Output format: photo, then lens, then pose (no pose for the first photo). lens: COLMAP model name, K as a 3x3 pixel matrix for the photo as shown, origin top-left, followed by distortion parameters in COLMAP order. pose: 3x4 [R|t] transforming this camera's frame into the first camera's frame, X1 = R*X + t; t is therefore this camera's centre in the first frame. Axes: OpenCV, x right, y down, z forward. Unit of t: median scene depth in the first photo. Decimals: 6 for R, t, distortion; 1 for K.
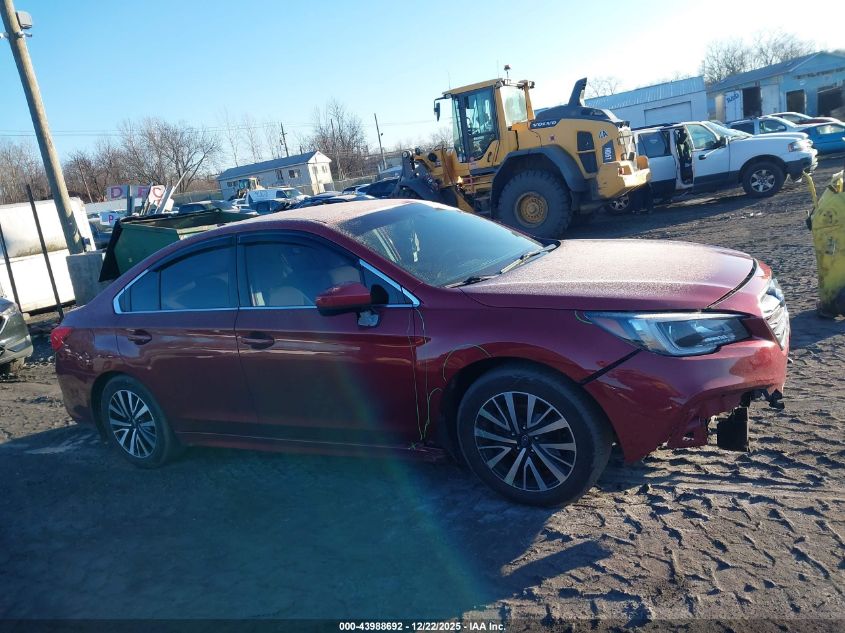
lens RADIAL K [[666.9, 0, 417.8], [0, 666.9, 319.5], [0, 0, 1]] dist [0.003408, -0.000107]
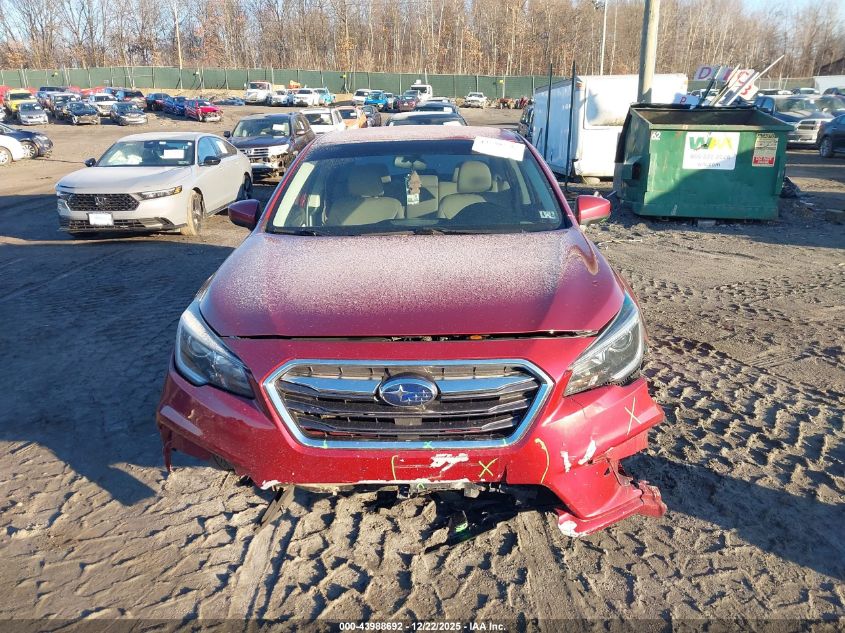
lens RADIAL K [[666.9, 0, 420.6], [0, 666.9, 318.0], [0, 0, 1]] dist [0.003408, -0.000107]
pose [[0.492493, 0.389270, -0.778408, 0.760111], [-0.237239, 0.920572, 0.310265, -0.226028], [0.837358, 0.031865, 0.545725, 0.492095]]
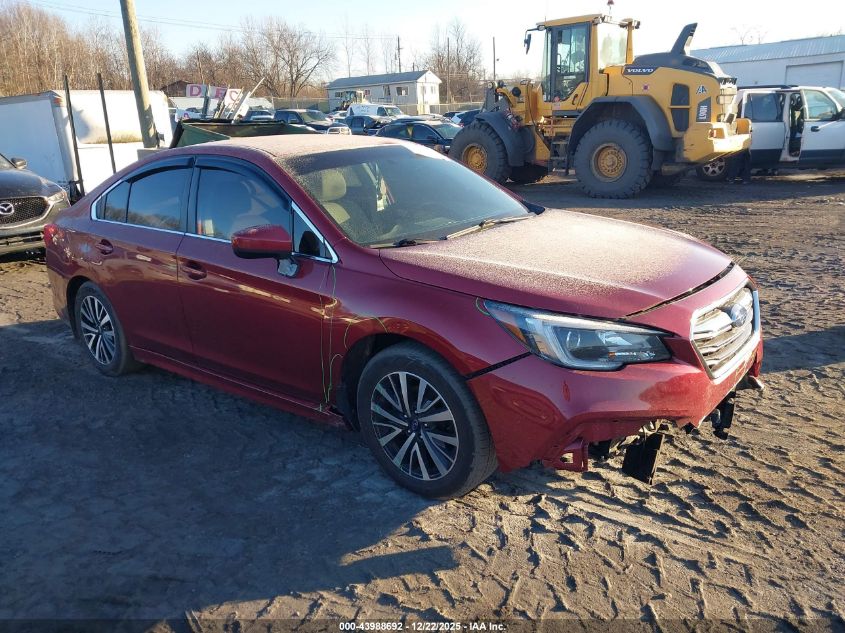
lens RADIAL K [[666.9, 0, 420.4], [0, 666.9, 321.3], [0, 0, 1]] dist [0.003408, -0.000107]
pose [[0.979927, 0.160342, -0.118463, 0.181322], [-0.146908, 0.982489, 0.114602, -0.047988], [0.134764, -0.094899, 0.986323, 0.072551]]
